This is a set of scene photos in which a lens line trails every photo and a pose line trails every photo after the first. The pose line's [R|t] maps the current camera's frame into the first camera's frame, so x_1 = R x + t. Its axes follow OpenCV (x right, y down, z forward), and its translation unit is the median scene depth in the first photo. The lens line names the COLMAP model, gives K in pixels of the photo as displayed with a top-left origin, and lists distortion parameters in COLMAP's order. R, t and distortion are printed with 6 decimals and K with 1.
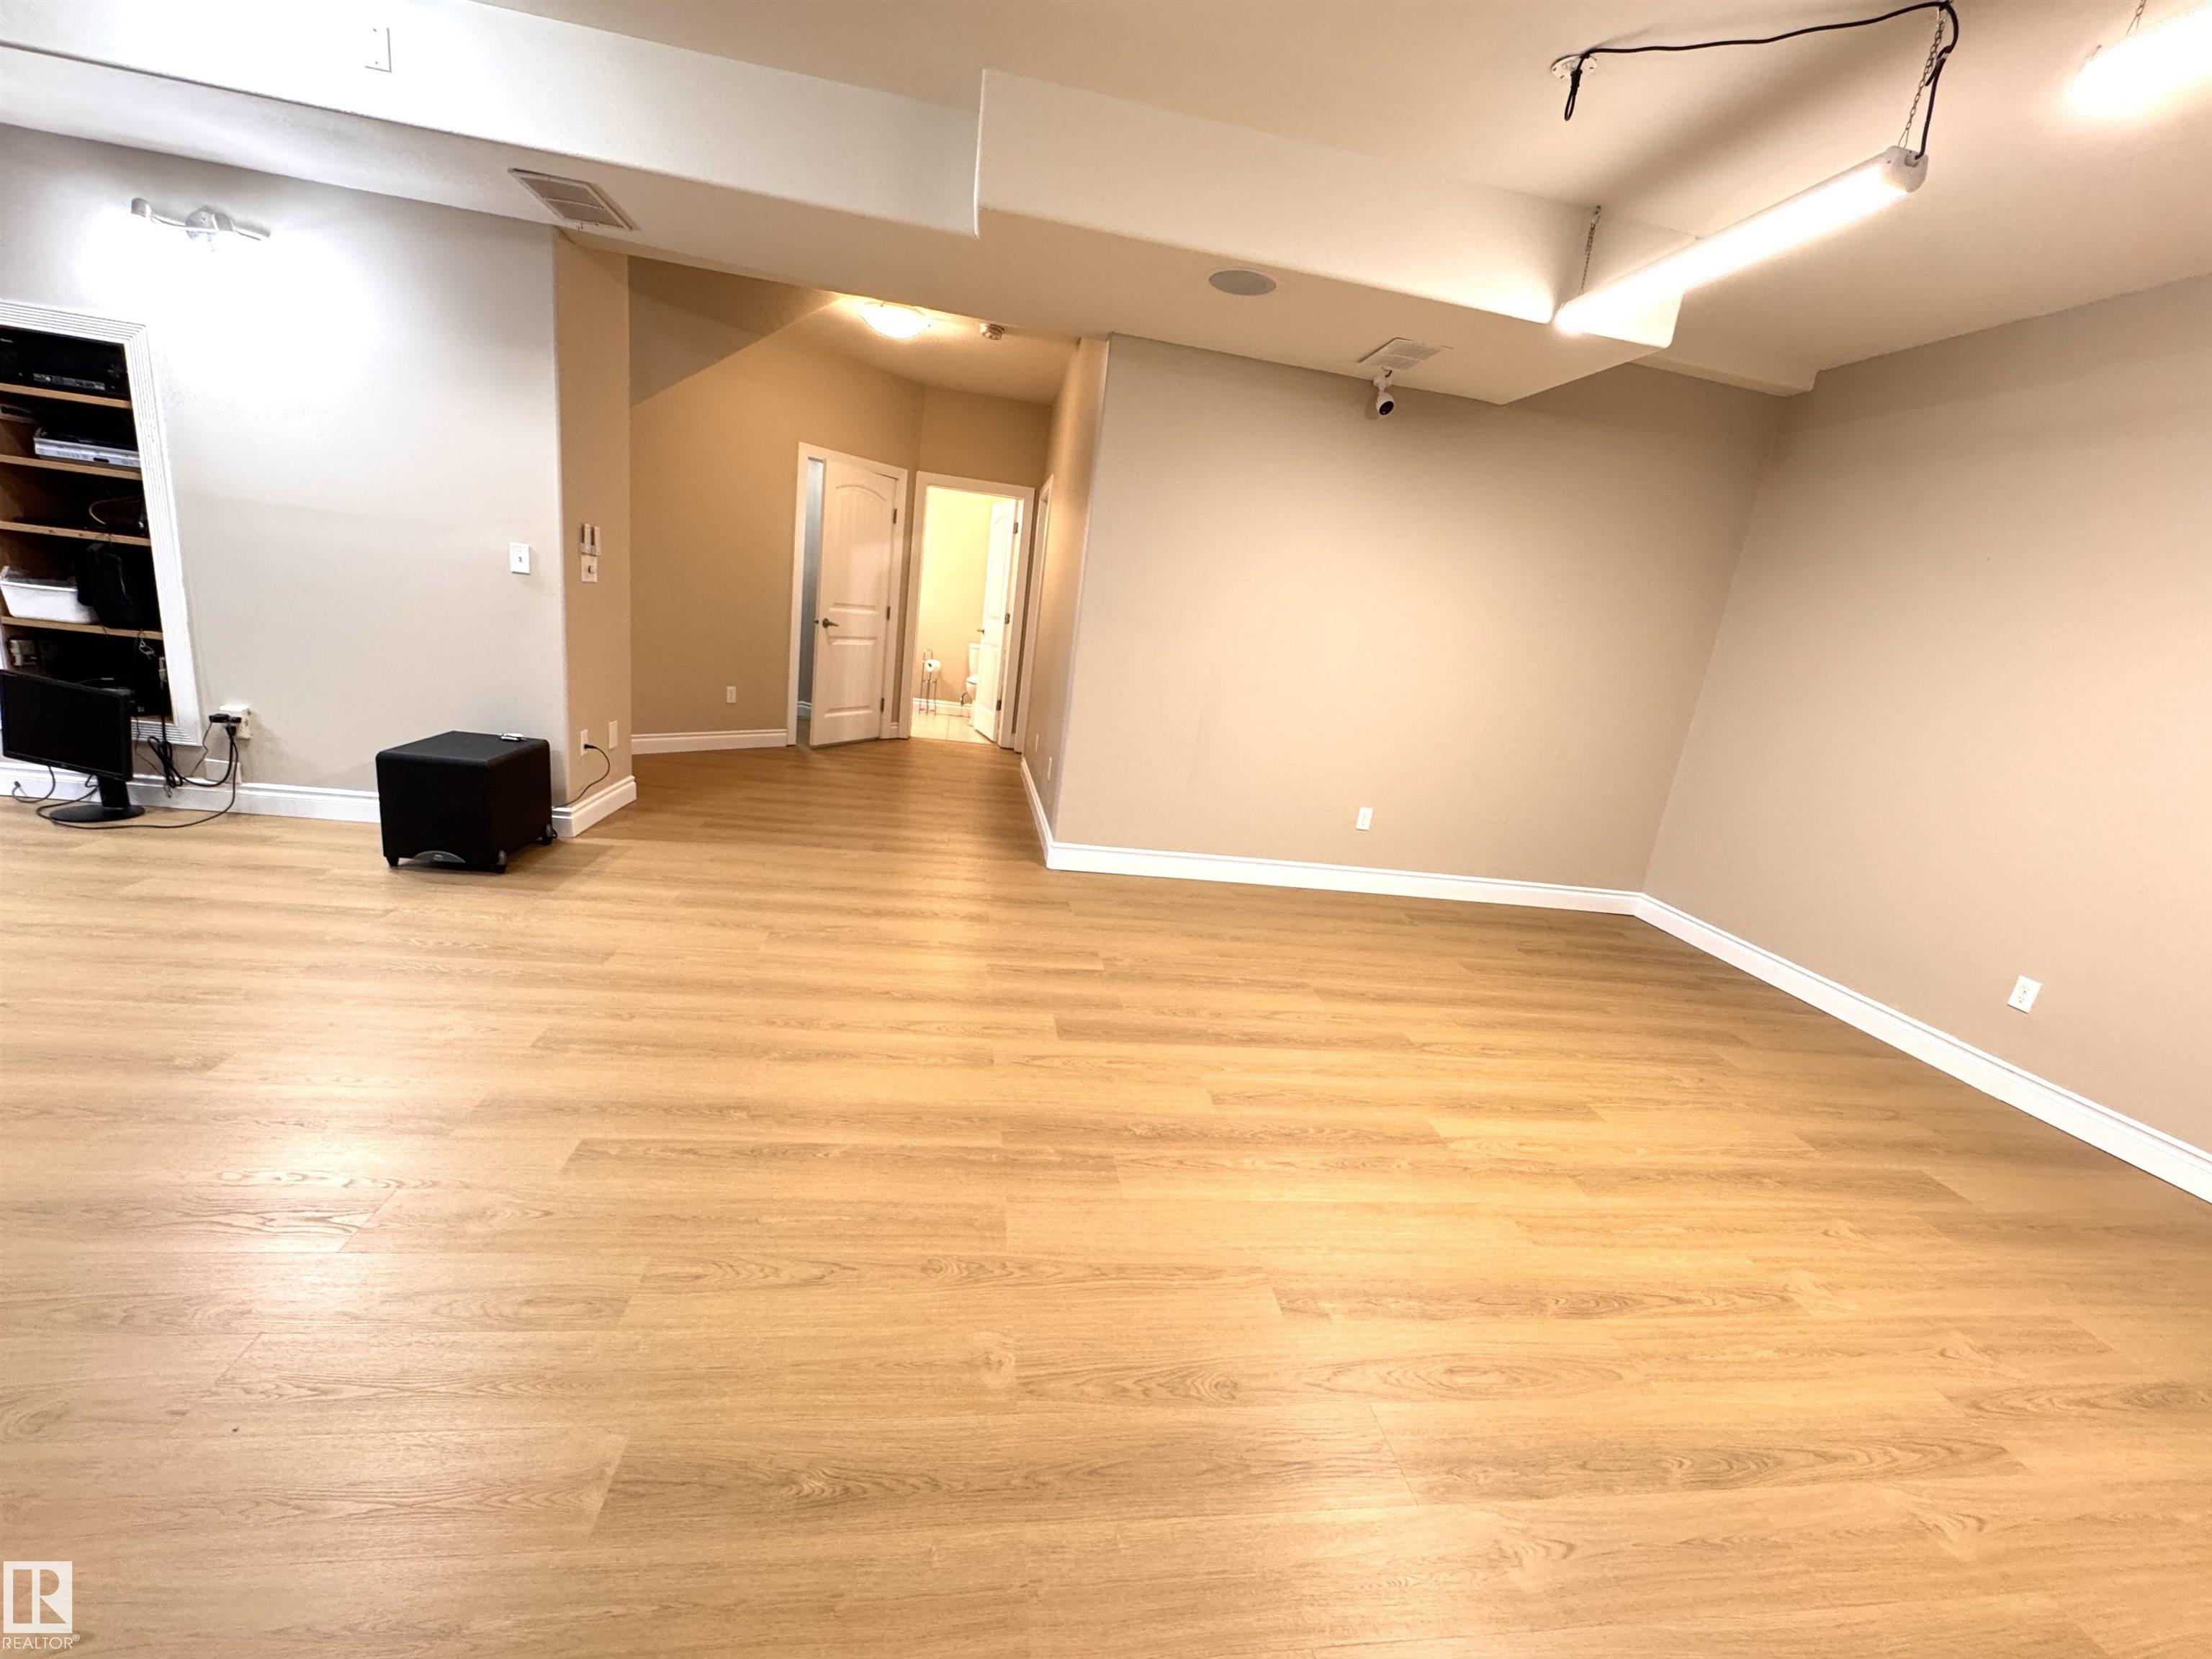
lens RADIAL K [[884.7, 0, 1104.2], [0, 884.7, 829.7], [0, 0, 1]] dist [-0.002597, -0.000008]
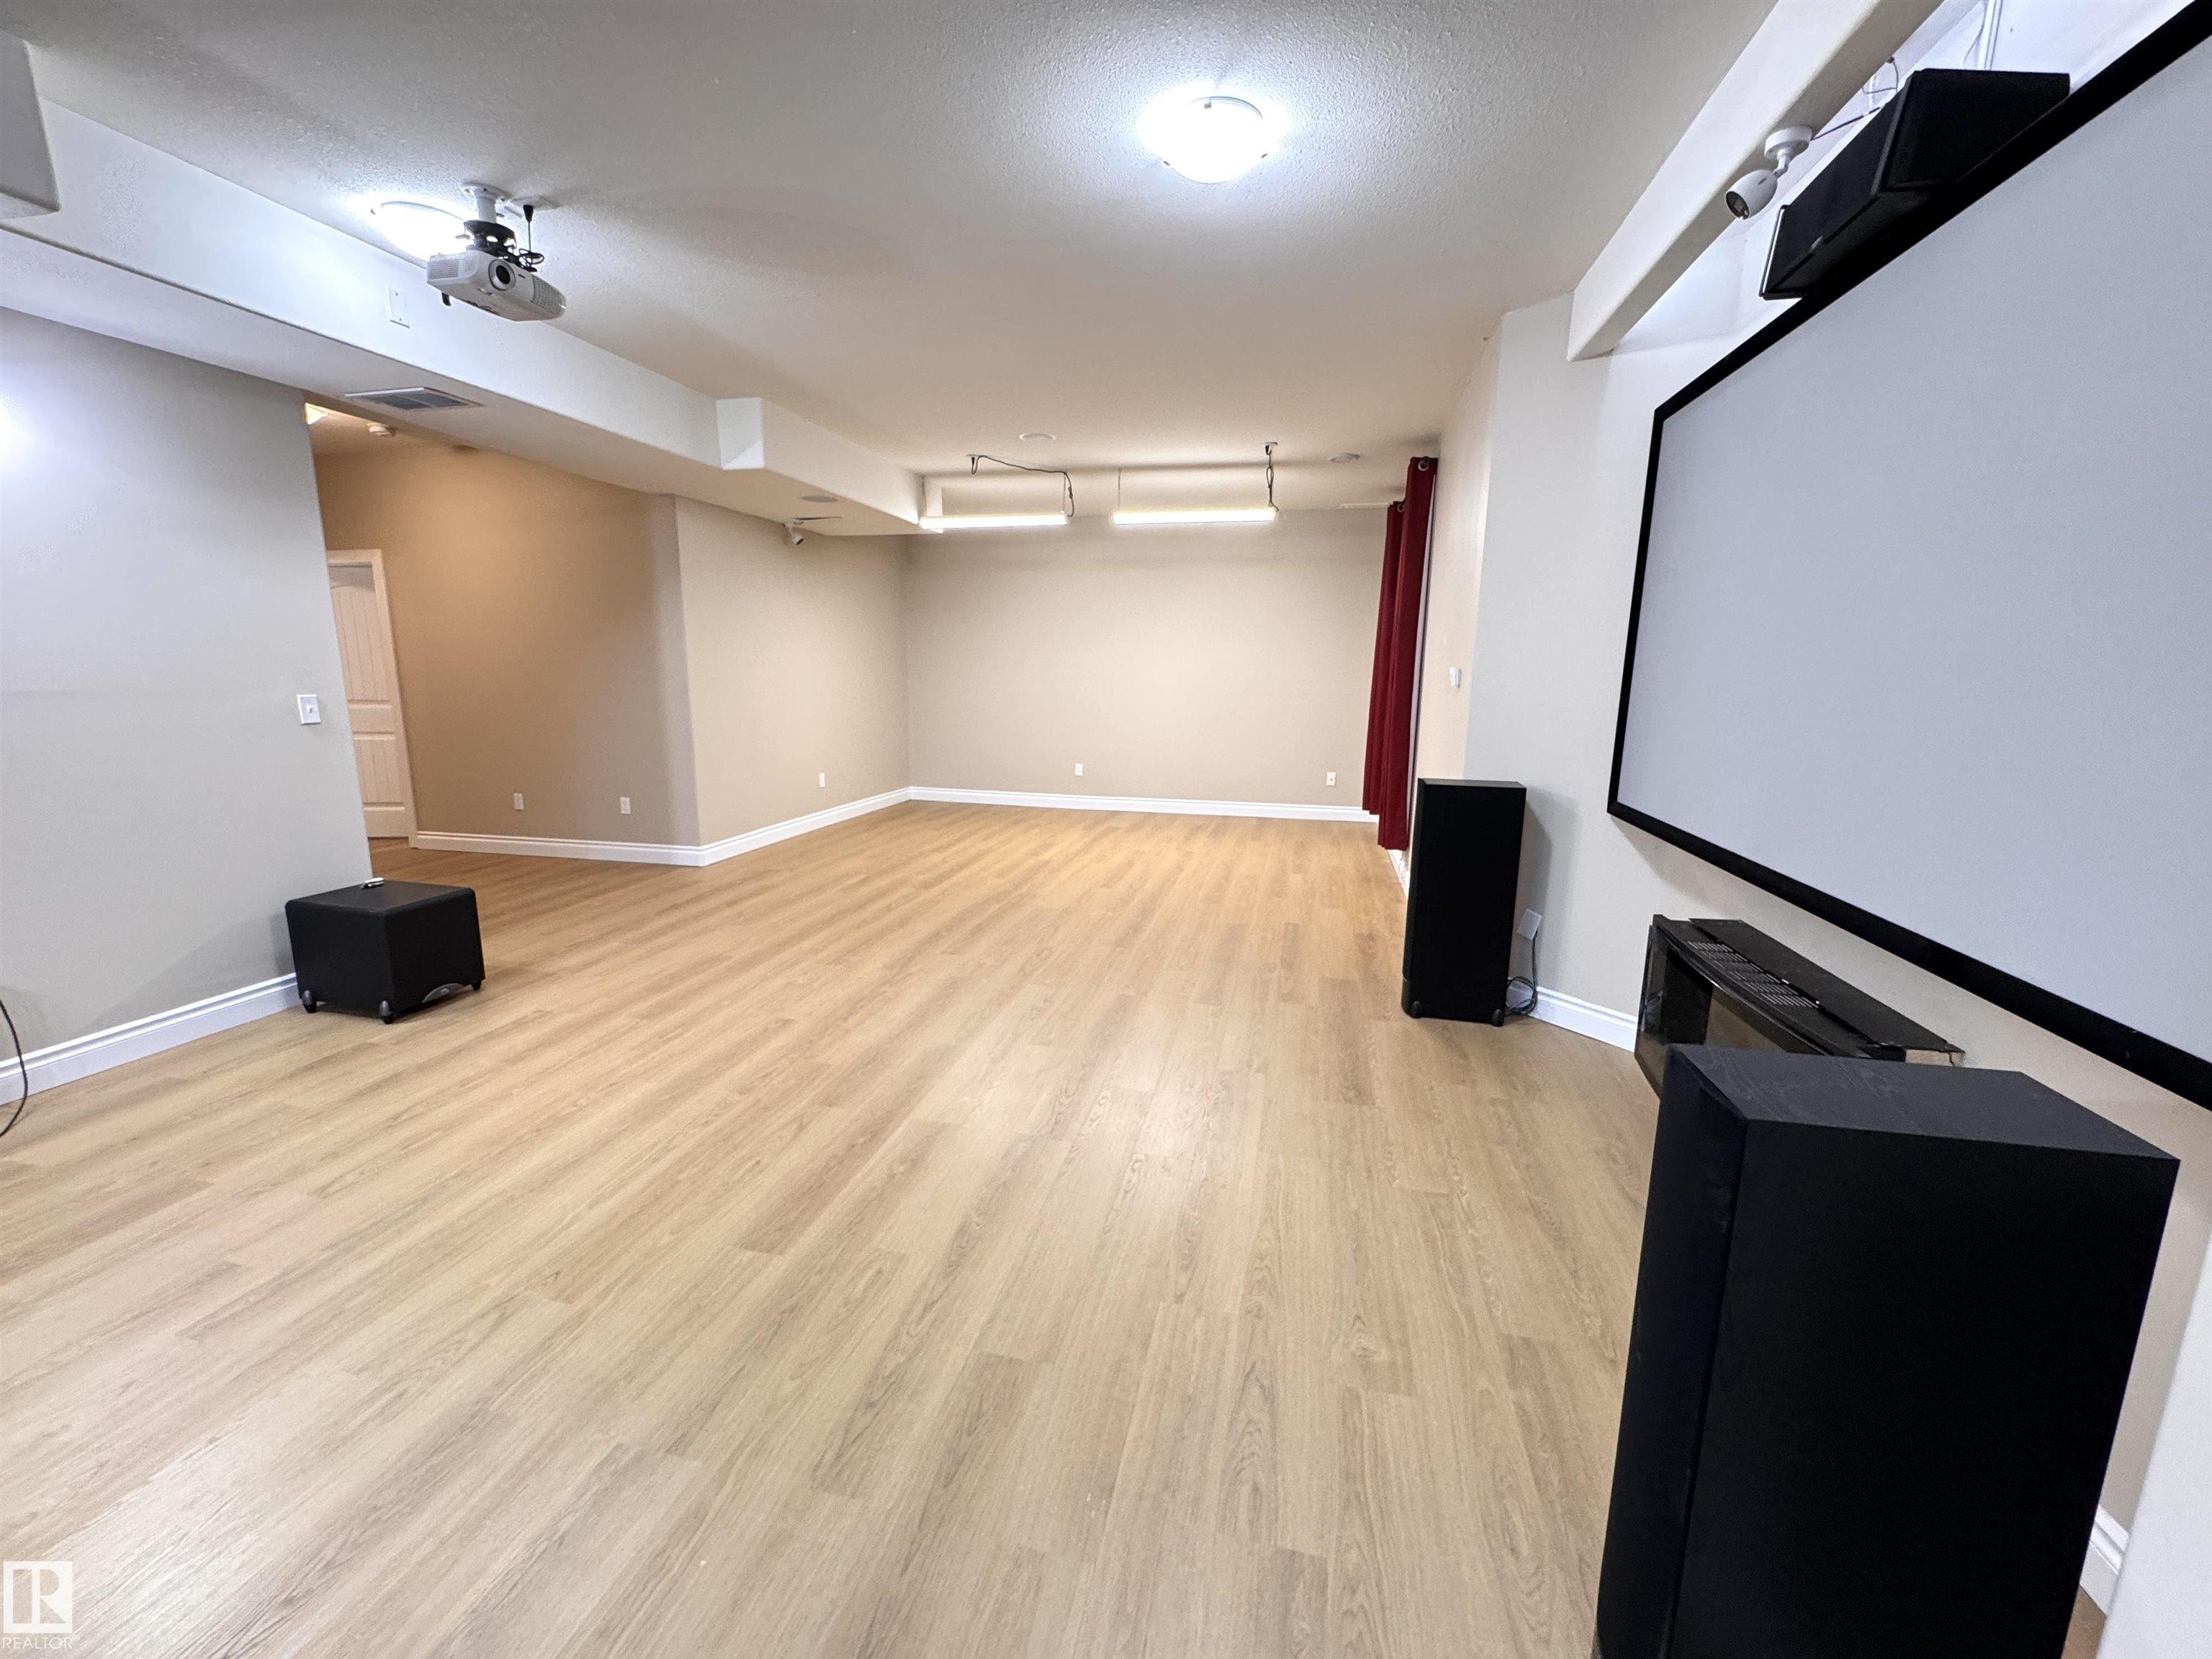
lens RADIAL K [[889.1, 0, 1107.1], [0, 889.1, 827.8], [0, 0, 1]] dist [-0.001415, -0.000146]
pose [[0.363229, -0.285287, 0.886948, -1.493899], [0.260856, 0.945034, 0.197143, -0.173817], [-0.894438, 0.159757, 0.417682, -0.218684]]
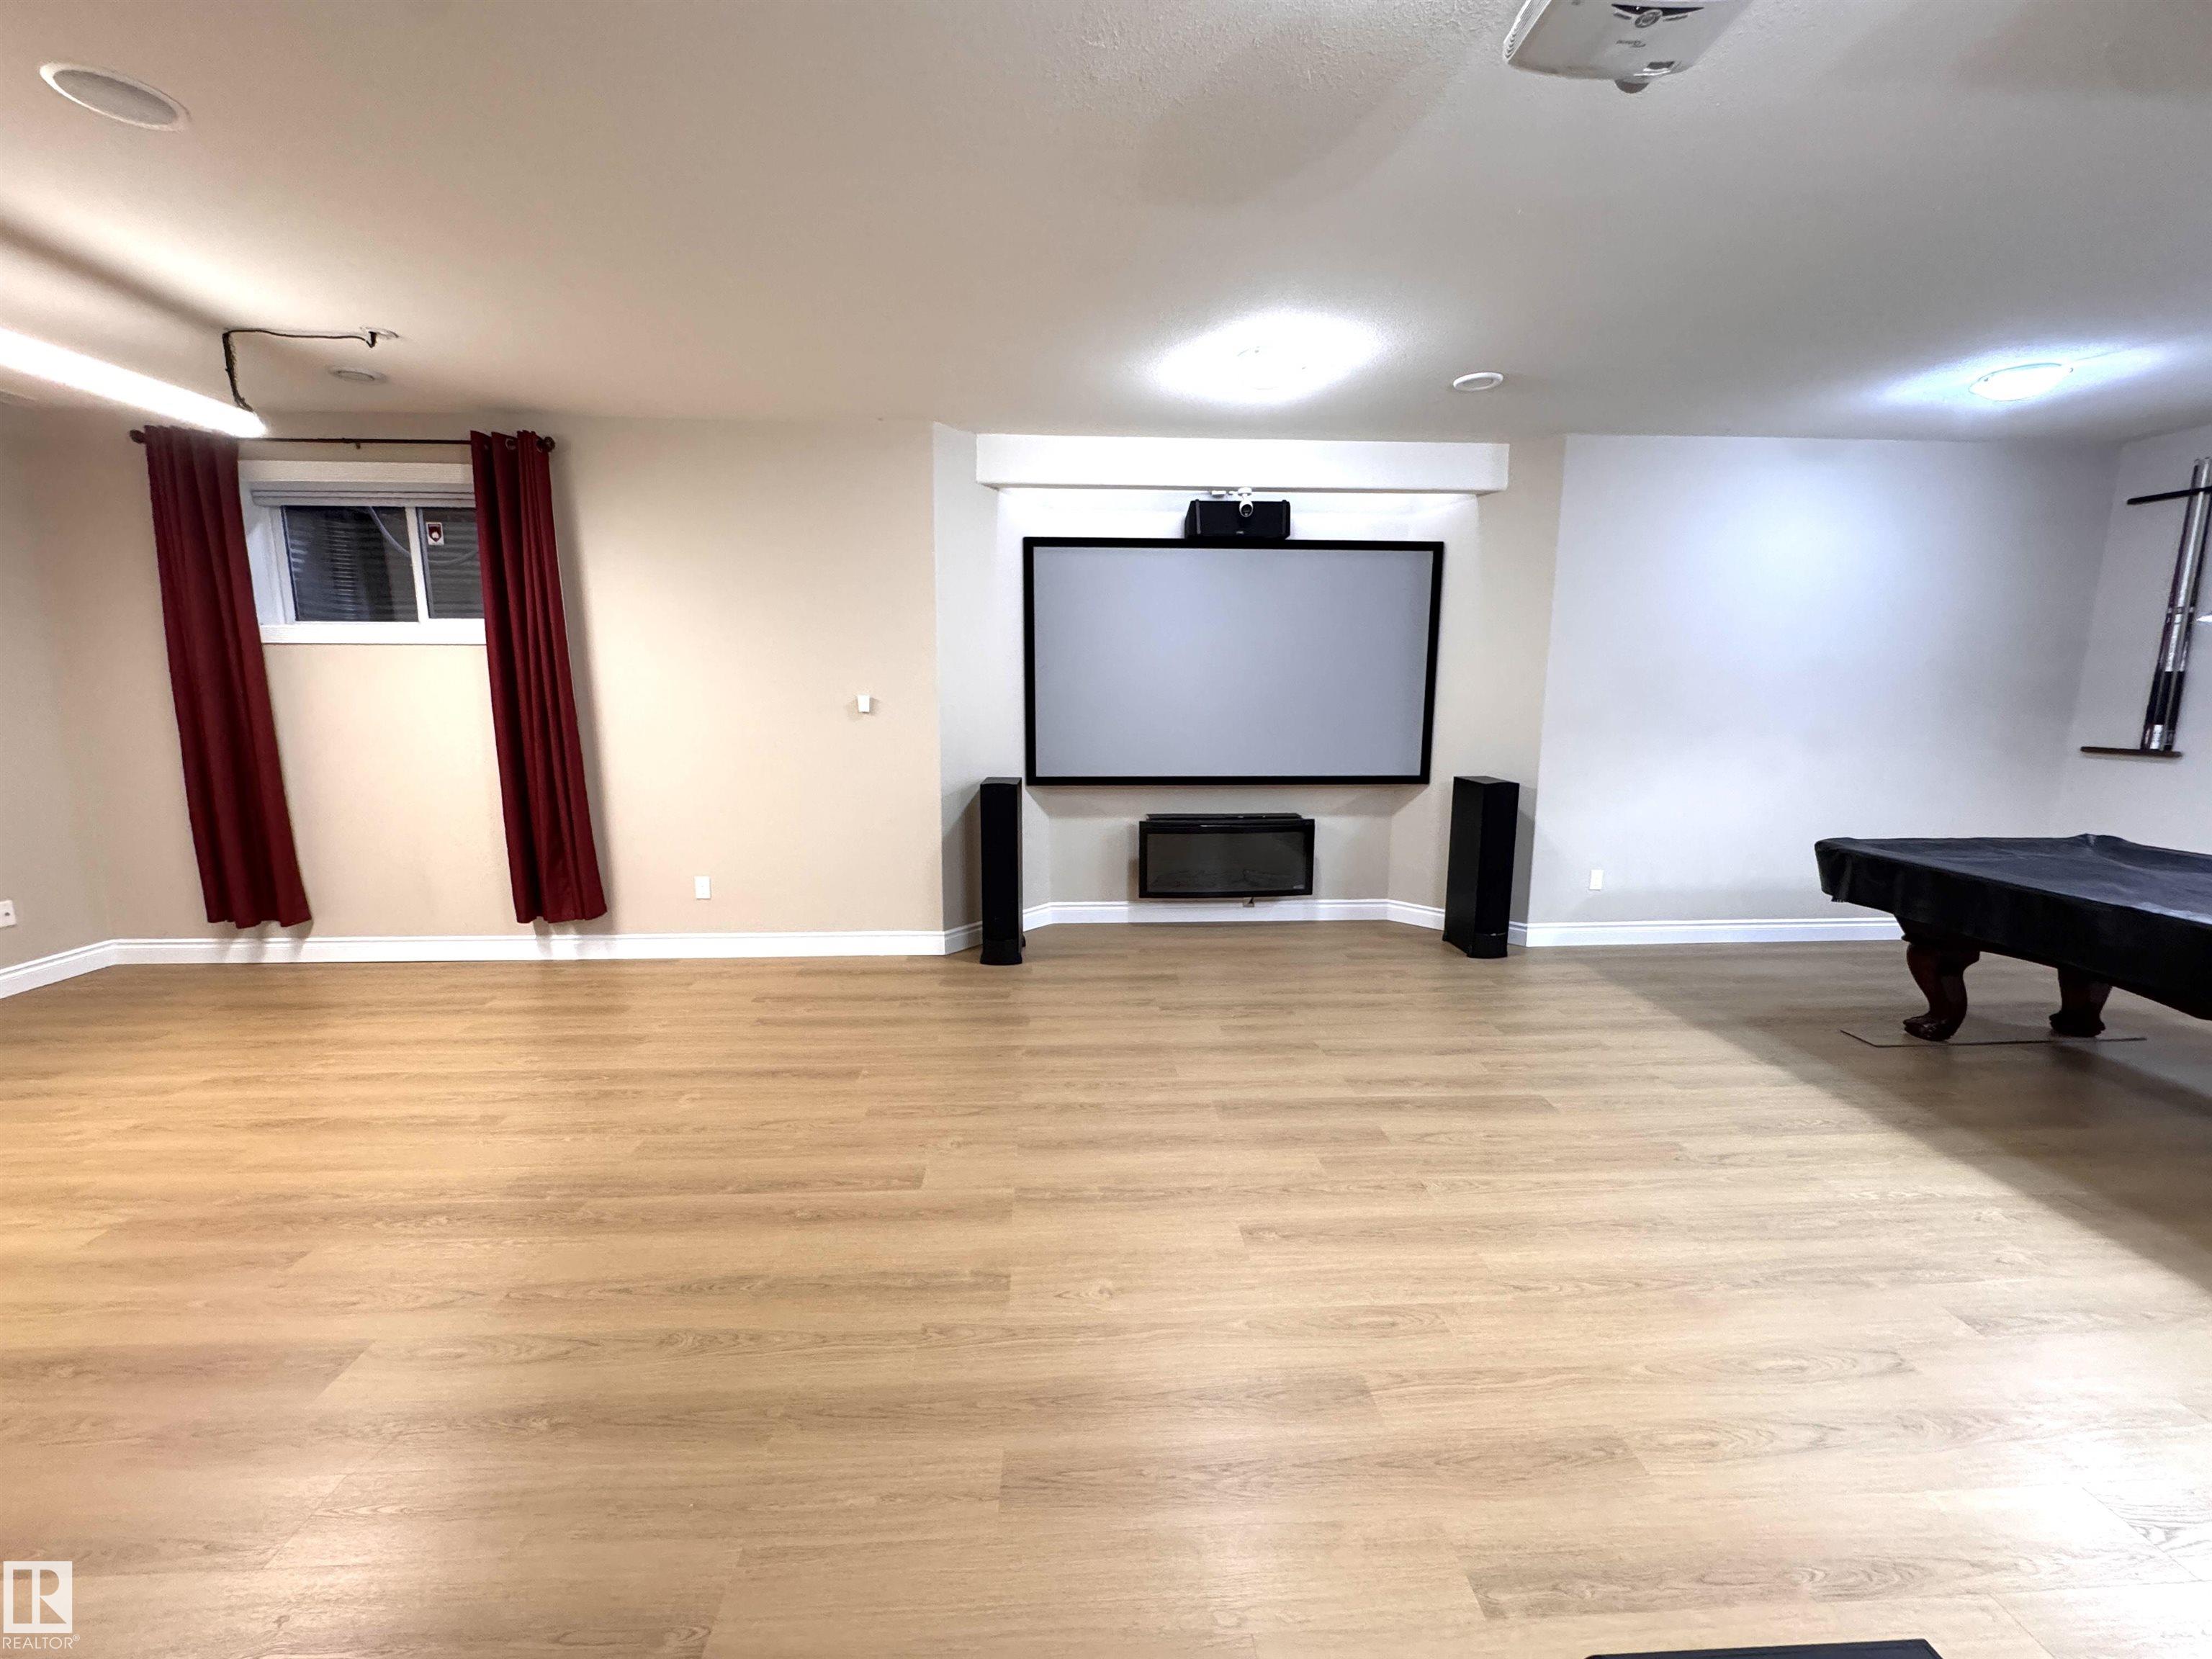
lens RADIAL K [[889.1, 0, 1107.1], [0, 889.1, 827.8], [0, 0, 1]] dist [-0.001415, -0.000146]
pose [[-0.987510, -0.140031, 0.072216, -0.575372], [-0.099767, 0.910509, 0.401272, -0.449334], [-0.121944, 0.389056, -0.913108, 1.276740]]
